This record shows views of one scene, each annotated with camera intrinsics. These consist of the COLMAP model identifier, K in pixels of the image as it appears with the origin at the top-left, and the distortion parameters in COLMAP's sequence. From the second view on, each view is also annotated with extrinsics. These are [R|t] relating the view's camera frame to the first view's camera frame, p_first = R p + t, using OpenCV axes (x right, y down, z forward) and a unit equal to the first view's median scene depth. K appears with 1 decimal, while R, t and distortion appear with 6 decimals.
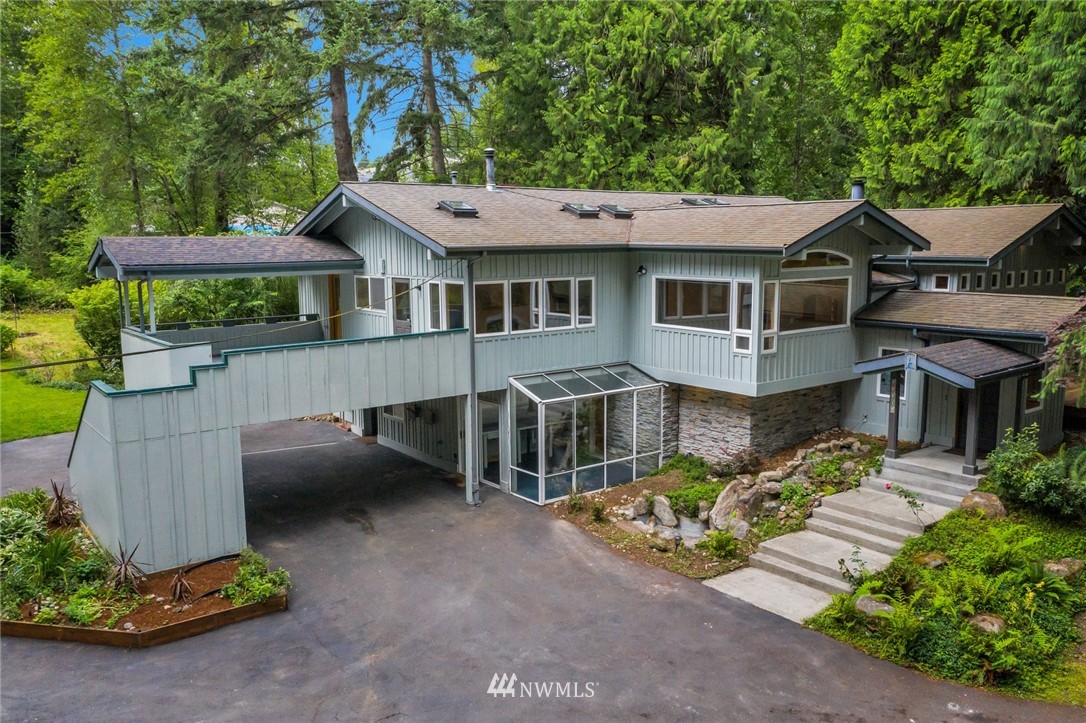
lens RADIAL K [[858.7, 0, 542.2], [0, 858.7, 377.3], [0, 0, 1]] dist [0.001989, 0.000140]
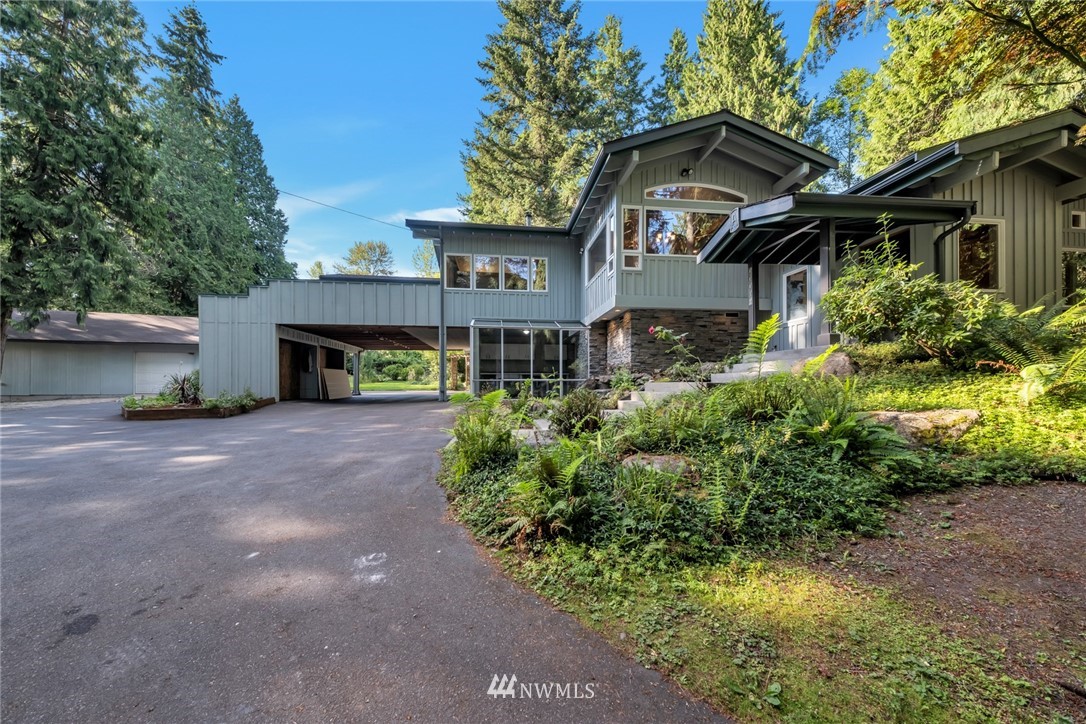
lens RADIAL K [[370.1, 0, 537.0], [0, 370.1, 385.0], [0, 0, 1]] dist [0.000394, -0.000025]
pose [[0.847872, 0.009448, -0.530116, 0.407328], [-0.088378, 0.988372, -0.123736, 0.187604], [0.522783, 0.151763, 0.838848, 0.536028]]
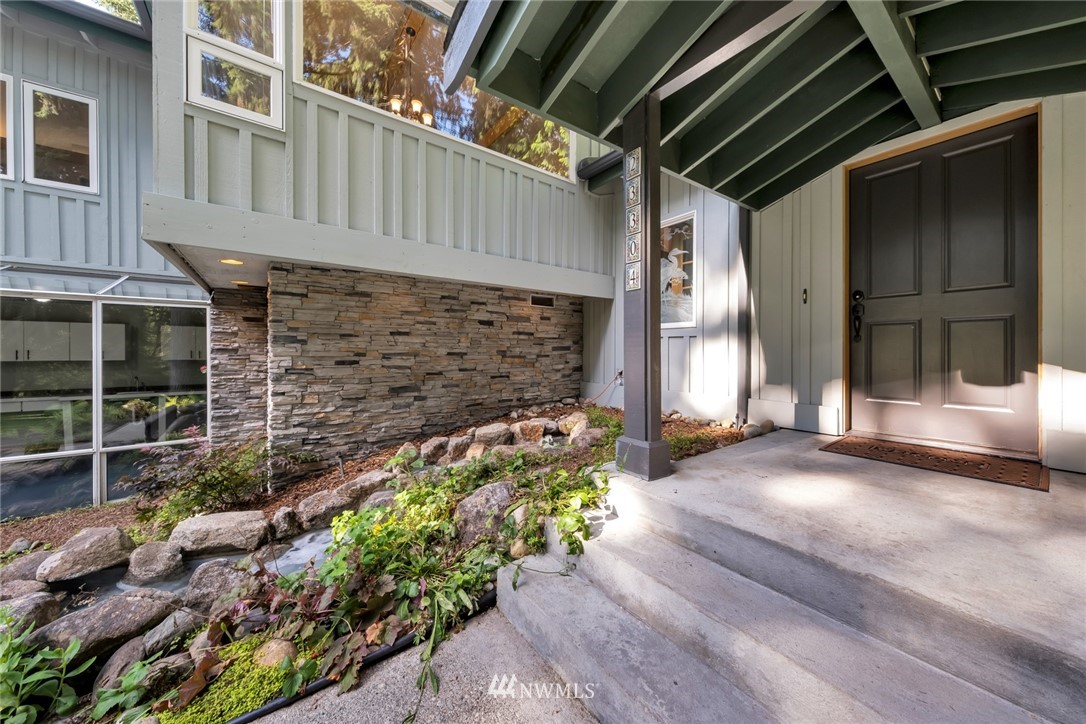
lens RADIAL K [[372.7, 0, 545.3], [0, 372.7, 354.1], [0, 0, 1]] dist [-0.000307, -0.000219]
pose [[0.999782, 0.013412, -0.015975, 0.369052], [-0.015582, 0.989370, -0.144581, 0.072505], [0.013866, 0.144798, 0.989364, 0.858959]]
